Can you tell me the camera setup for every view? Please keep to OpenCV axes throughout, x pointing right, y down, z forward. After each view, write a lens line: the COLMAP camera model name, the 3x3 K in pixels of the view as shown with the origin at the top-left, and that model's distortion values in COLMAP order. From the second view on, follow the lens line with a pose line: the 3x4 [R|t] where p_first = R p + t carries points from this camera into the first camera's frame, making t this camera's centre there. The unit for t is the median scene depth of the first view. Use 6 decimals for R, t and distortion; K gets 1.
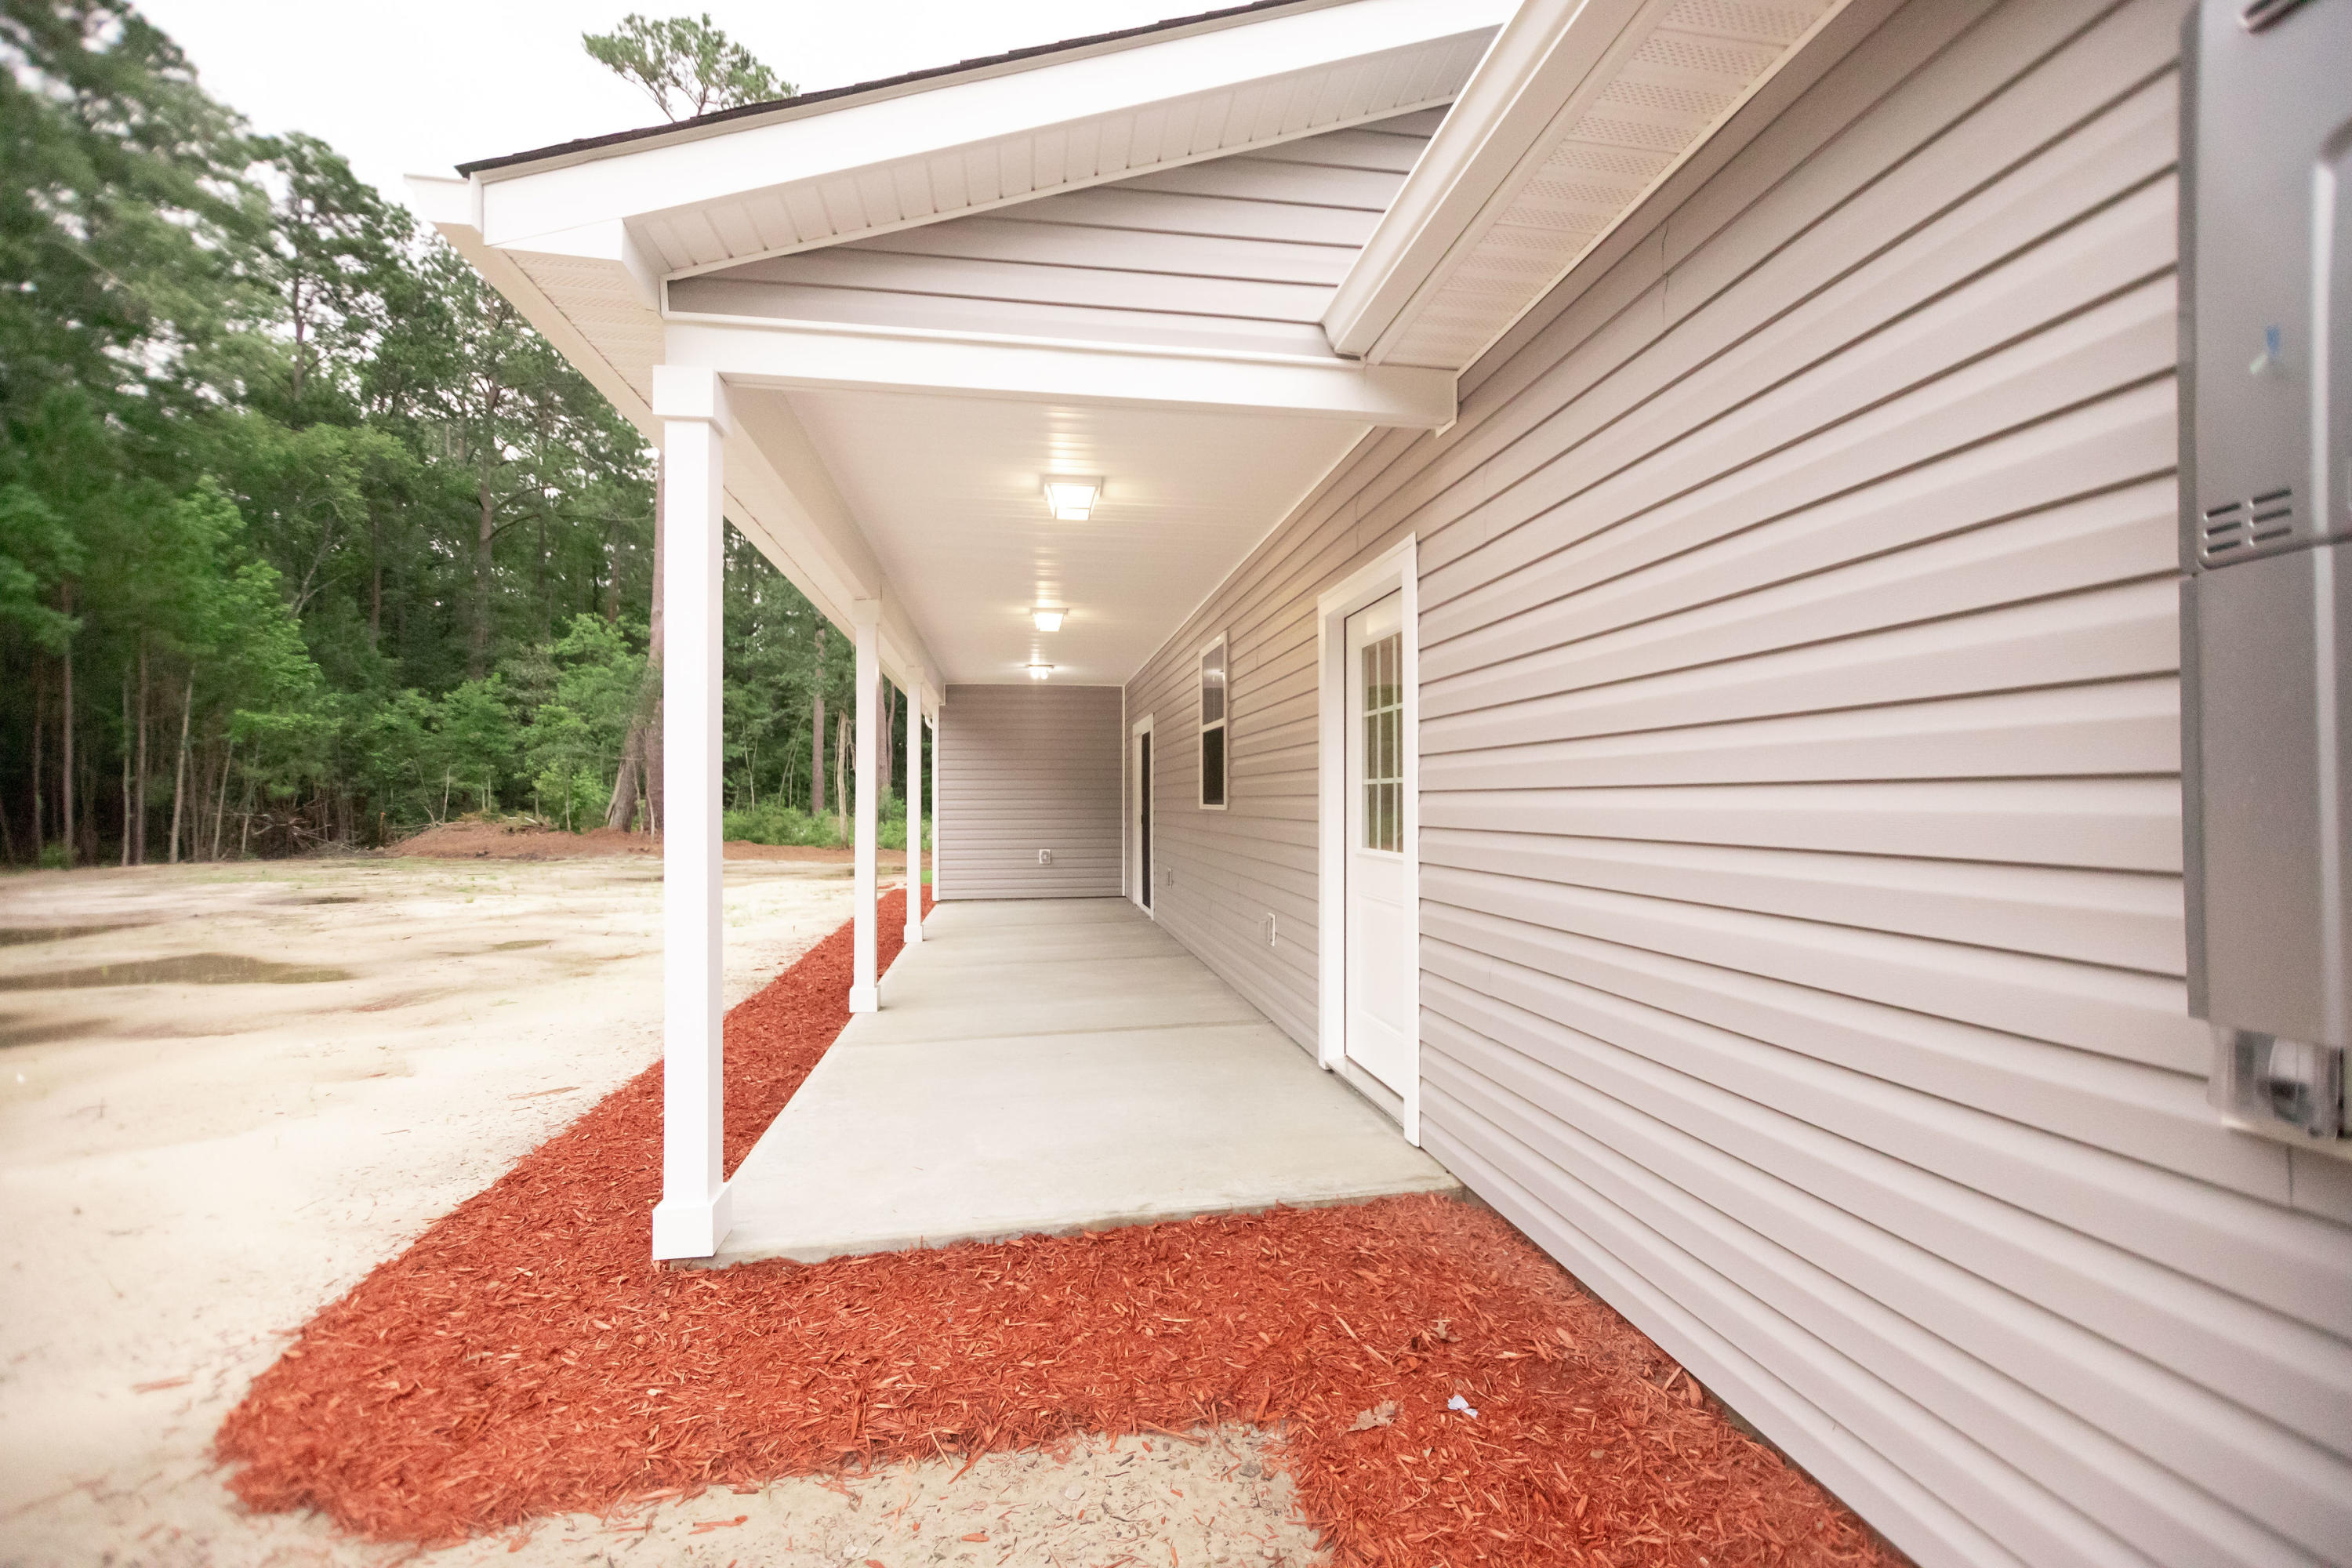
lens RADIAL K [[925.2, 0, 1176.0], [0, 925.2, 784.0], [0, 0, 1]] dist [-0.001288, -0.000216]
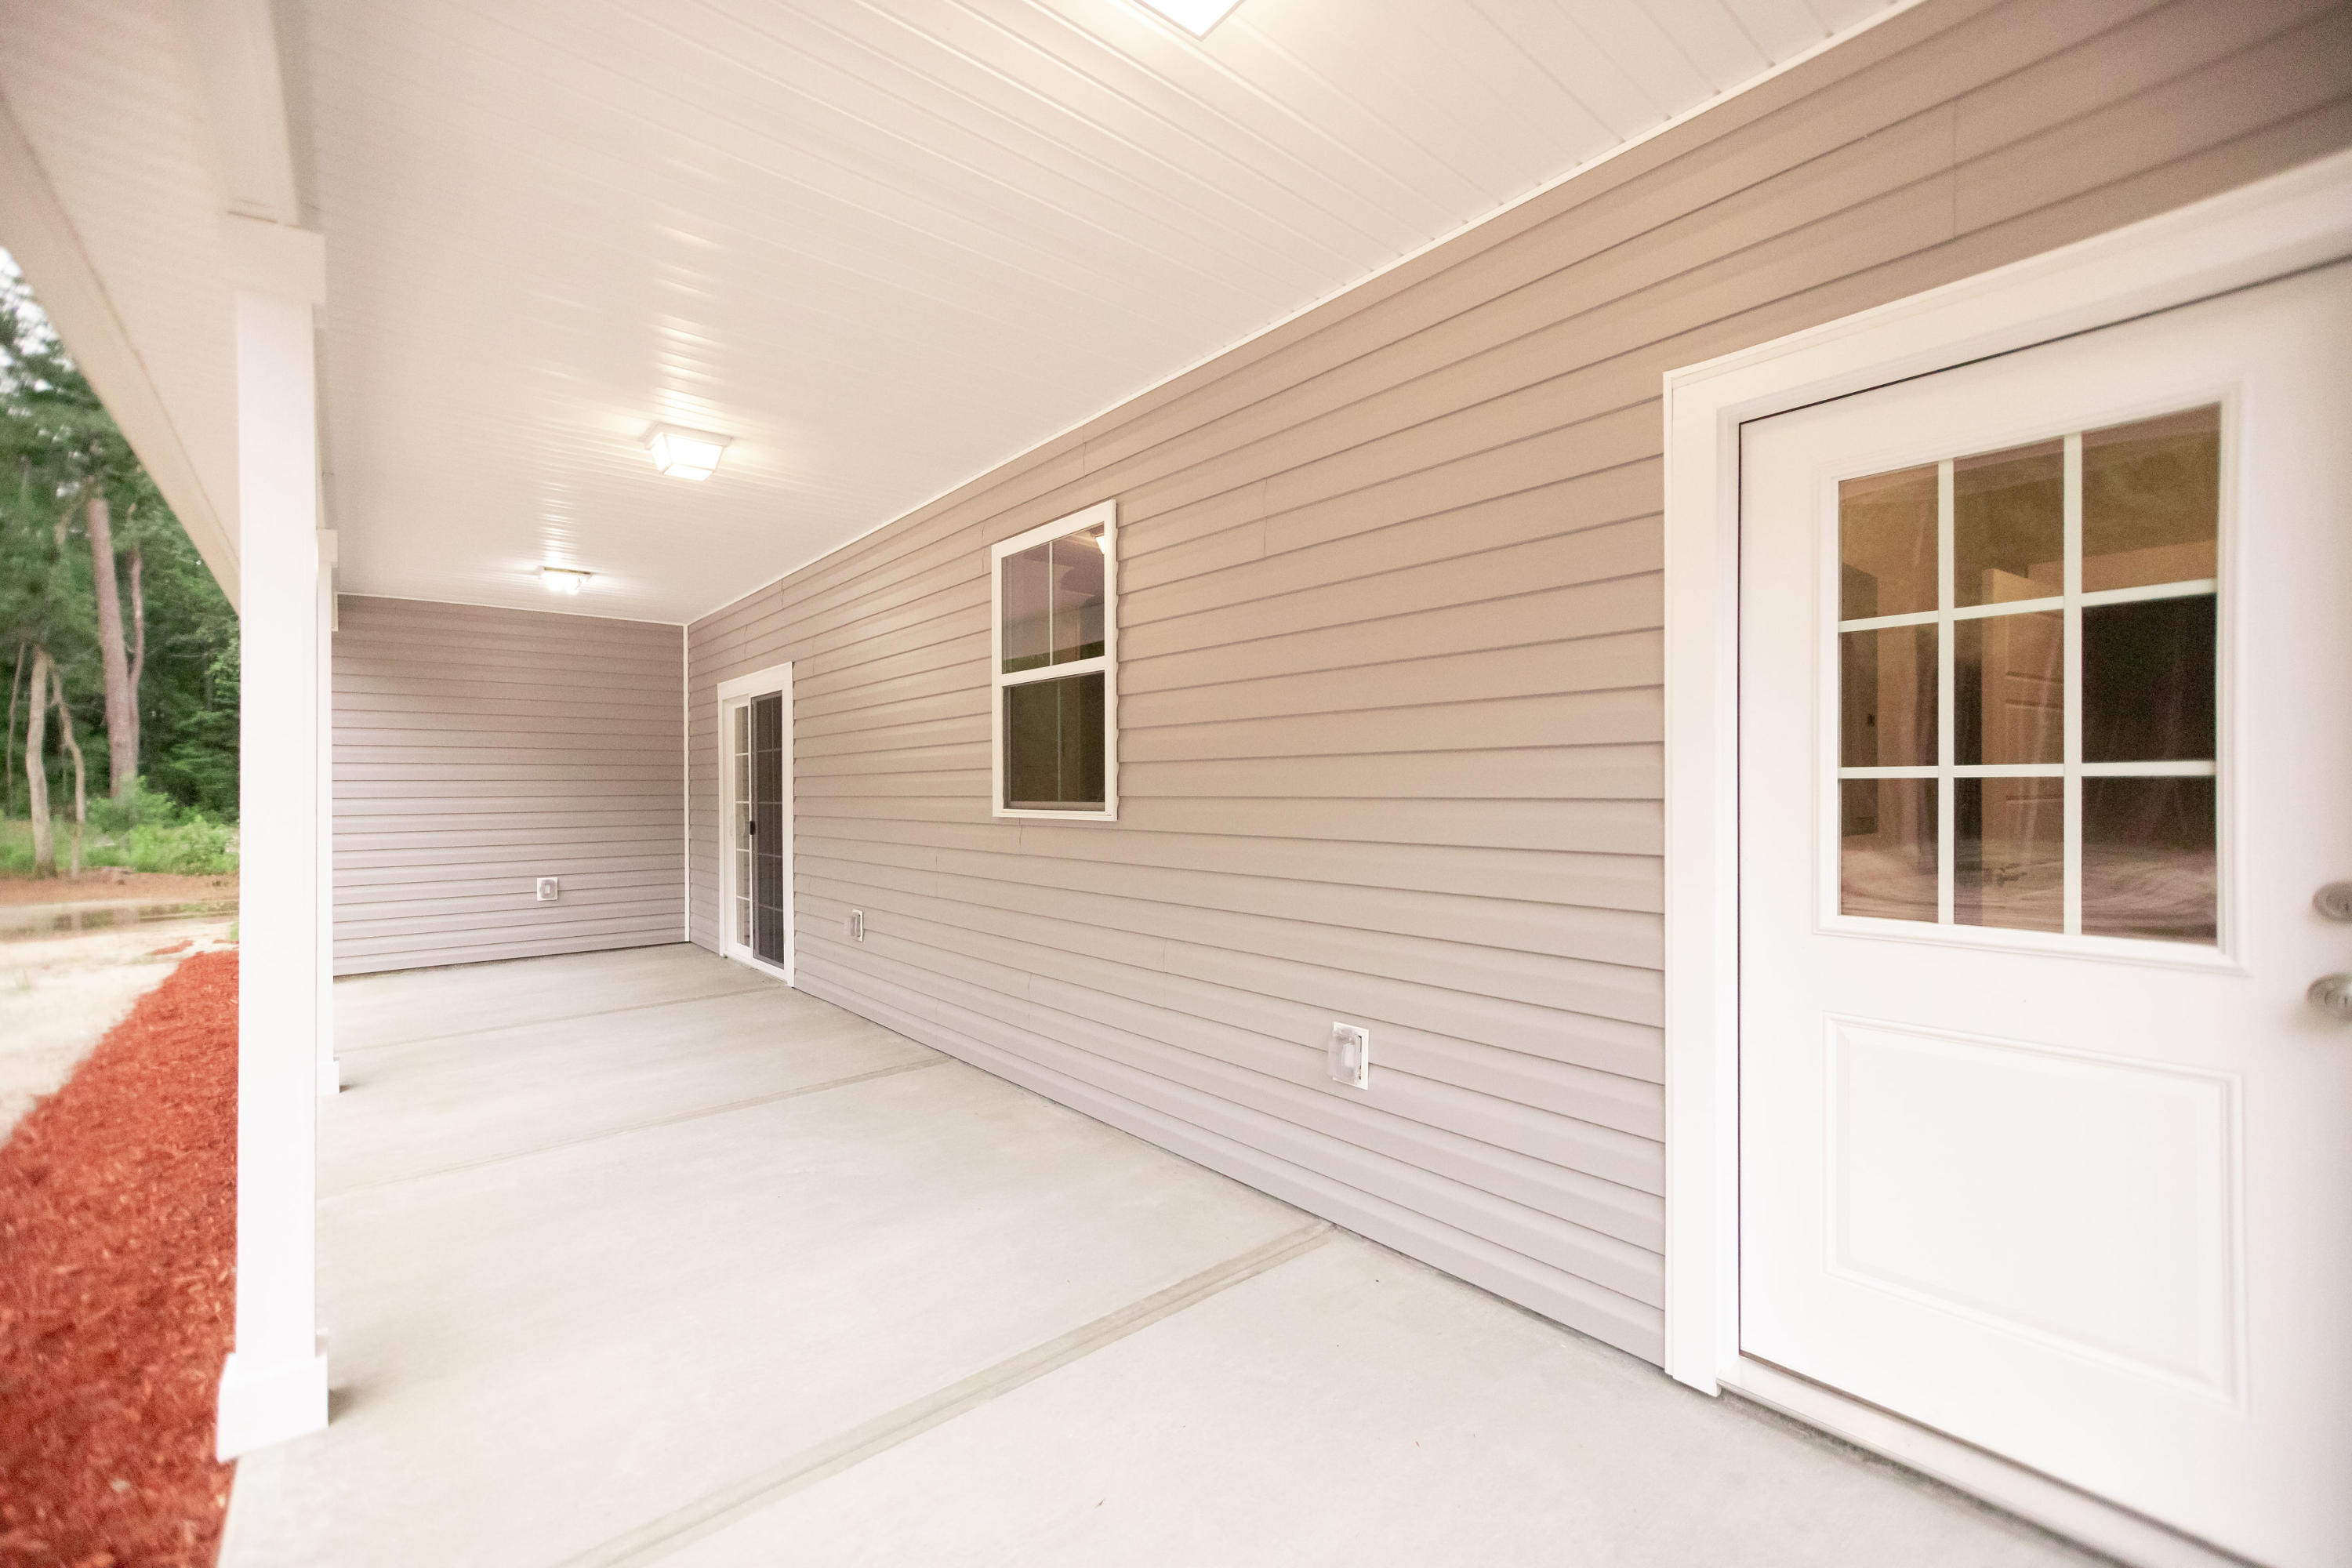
lens RADIAL K [[925.2, 0, 1176.0], [0, 925.2, 784.0], [0, 0, 1]] dist [-0.001288, -0.000216]
pose [[0.853513, 0.003948, 0.521057, -0.145459], [-0.008402, 0.999946, 0.006187, 0.001176], [-0.521004, -0.009659, 0.853499, 0.349008]]
